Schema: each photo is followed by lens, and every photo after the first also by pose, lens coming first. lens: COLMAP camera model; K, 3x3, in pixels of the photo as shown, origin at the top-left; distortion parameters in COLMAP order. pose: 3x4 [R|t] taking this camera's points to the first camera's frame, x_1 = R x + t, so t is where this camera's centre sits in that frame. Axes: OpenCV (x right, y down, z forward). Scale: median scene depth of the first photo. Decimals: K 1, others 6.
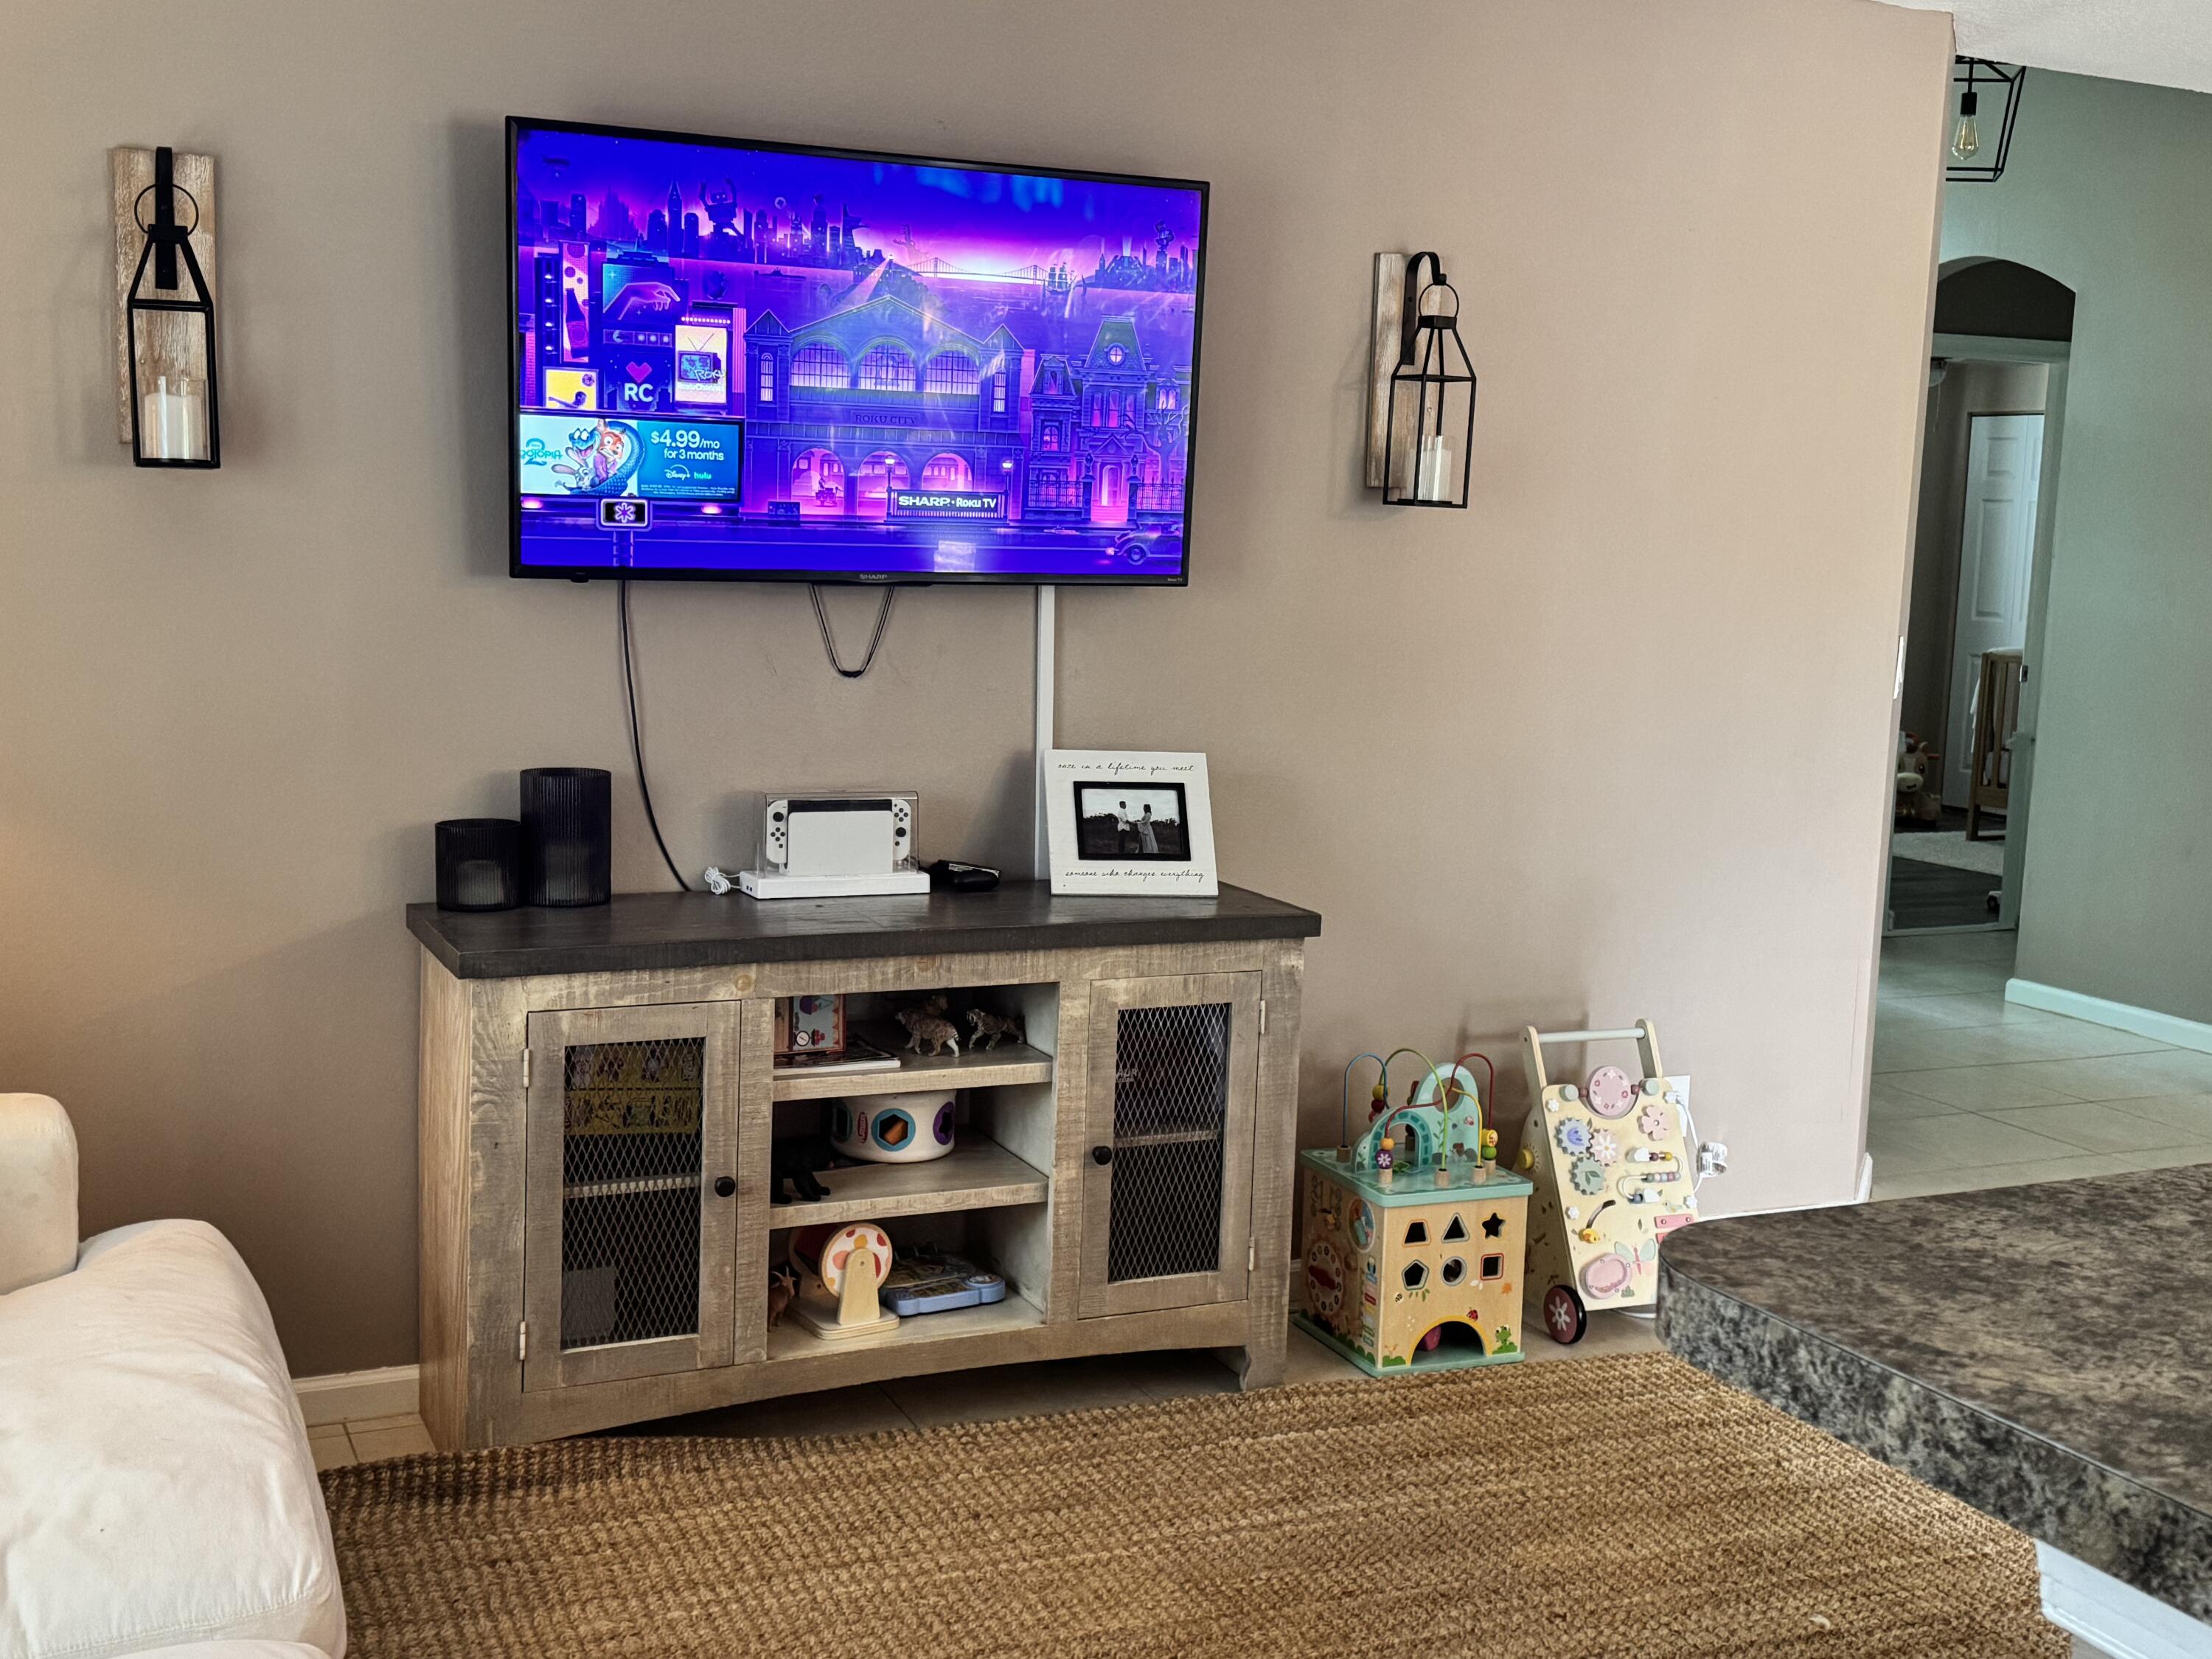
lens RADIAL K [[2397.3, 0, 1106.0], [0, 2397.3, 829.5], [0, 0, 1]] dist [0.226035, -0.029637]
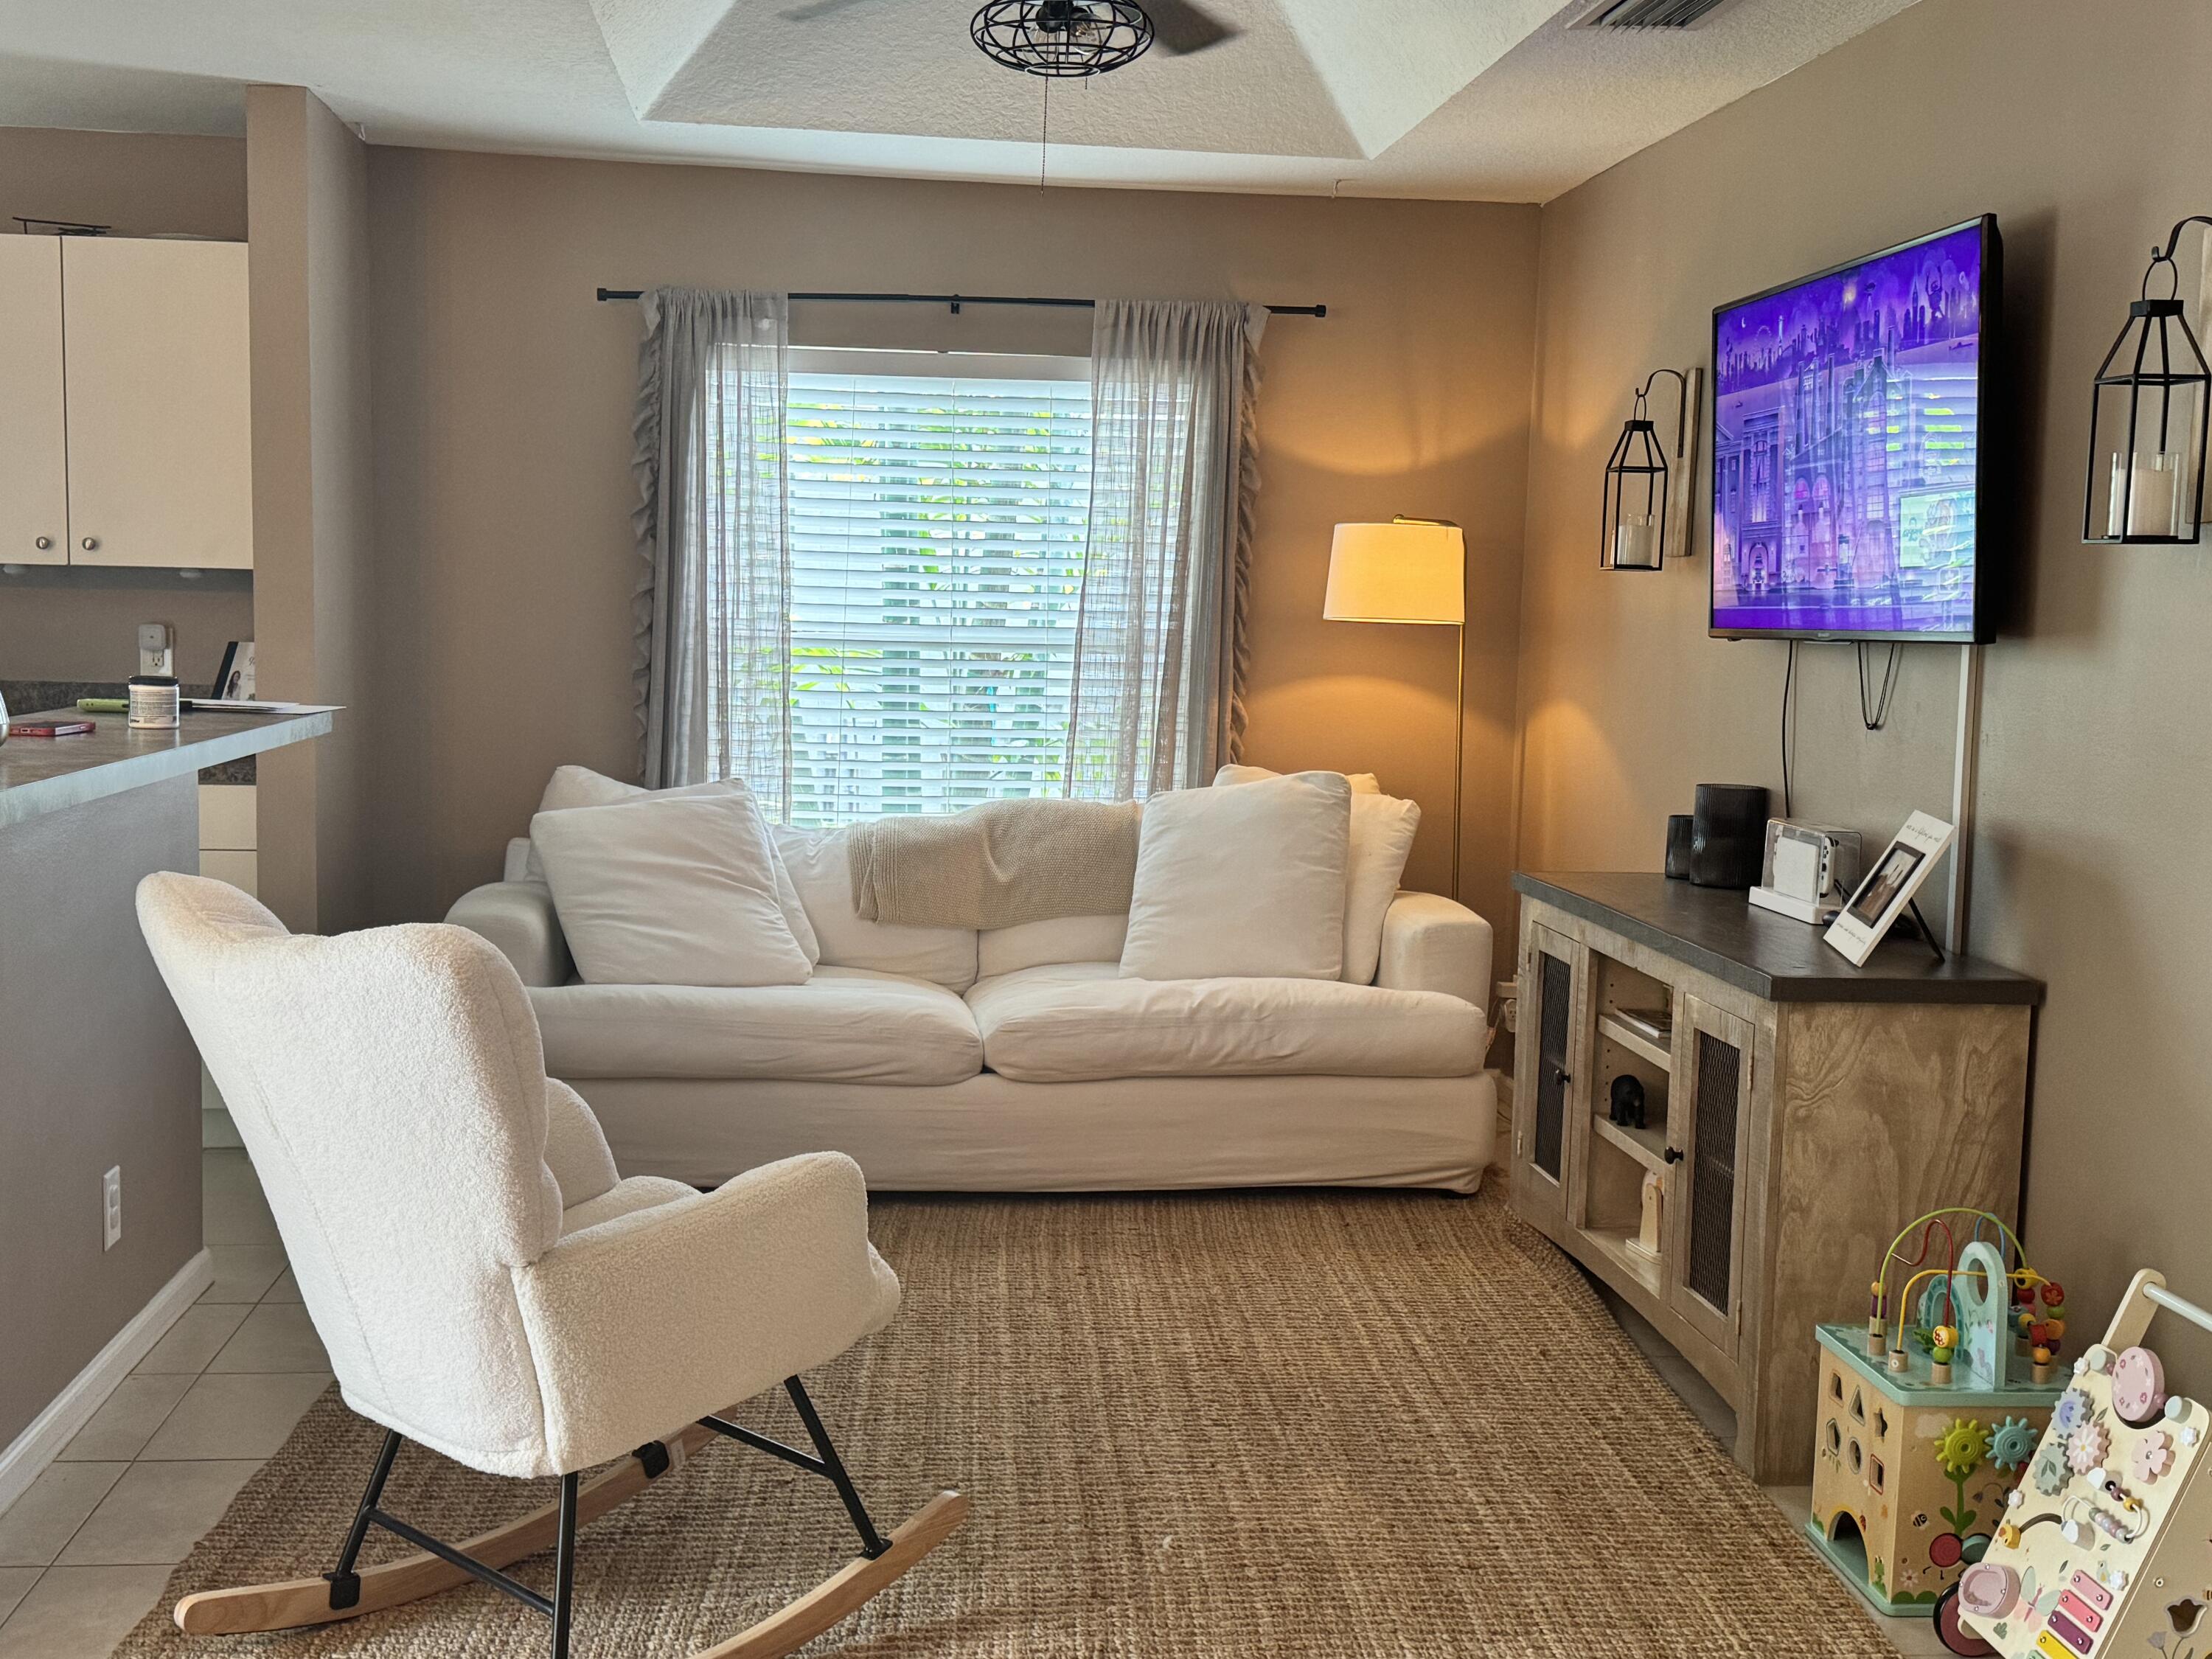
lens RADIAL K [[2397.3, 0, 1106.0], [0, 2397.3, 829.5], [0, 0, 1]] dist [0.226035, -0.029637]
pose [[-0.304203, 0.065236, -0.950371, 0.991870], [-0.147223, 0.982446, 0.114562, -0.088278], [0.941162, 0.174767, -0.289259, 0.936531]]
